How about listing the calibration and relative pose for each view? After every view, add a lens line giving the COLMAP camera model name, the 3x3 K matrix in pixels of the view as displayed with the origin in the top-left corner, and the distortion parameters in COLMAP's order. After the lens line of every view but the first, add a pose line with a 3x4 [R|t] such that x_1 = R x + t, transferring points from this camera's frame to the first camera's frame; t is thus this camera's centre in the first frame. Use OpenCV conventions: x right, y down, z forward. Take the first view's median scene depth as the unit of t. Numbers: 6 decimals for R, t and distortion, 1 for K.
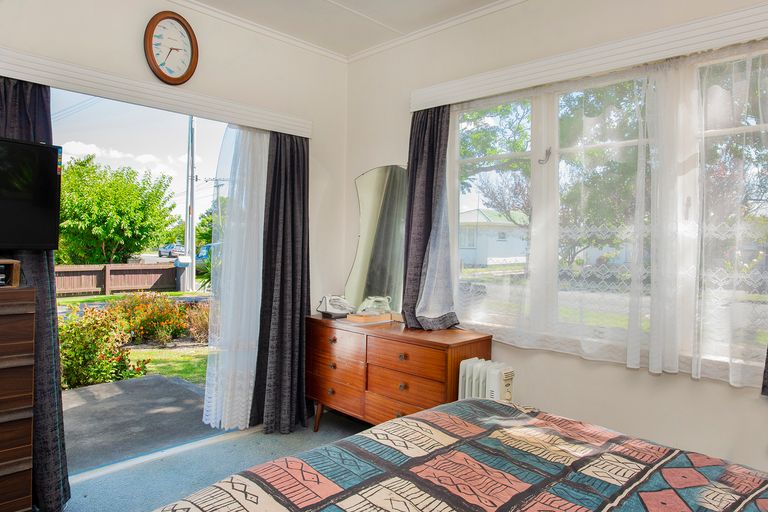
lens RADIAL K [[487.6, 0, 383.4], [0, 487.6, 236.7], [0, 0, 1]] dist [-0.035215, 0.000070]
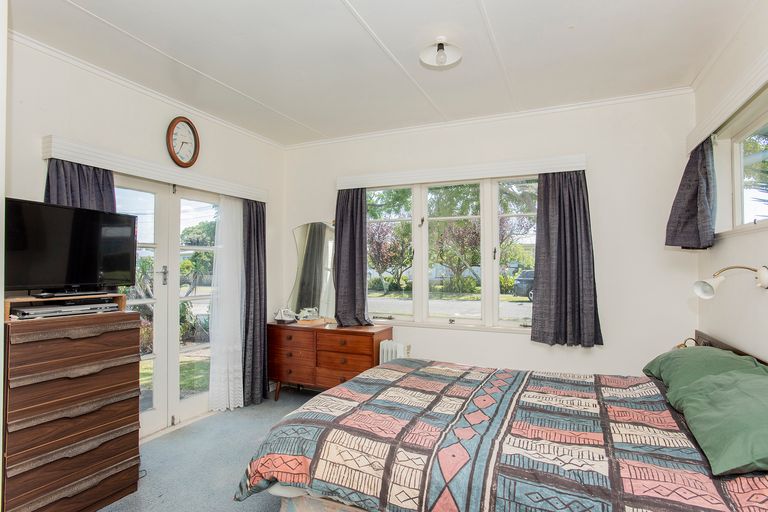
lens RADIAL K [[428.5, 0, 365.2], [0, 428.5, 249.8], [0, 0, 1]] dist [-0.065881, 0.034886]
pose [[0.942836, -0.006783, 0.333189, -0.331436], [0.011920, 0.999840, -0.013373, -0.042465], [-0.333045, 0.016580, 0.942765, -0.350803]]
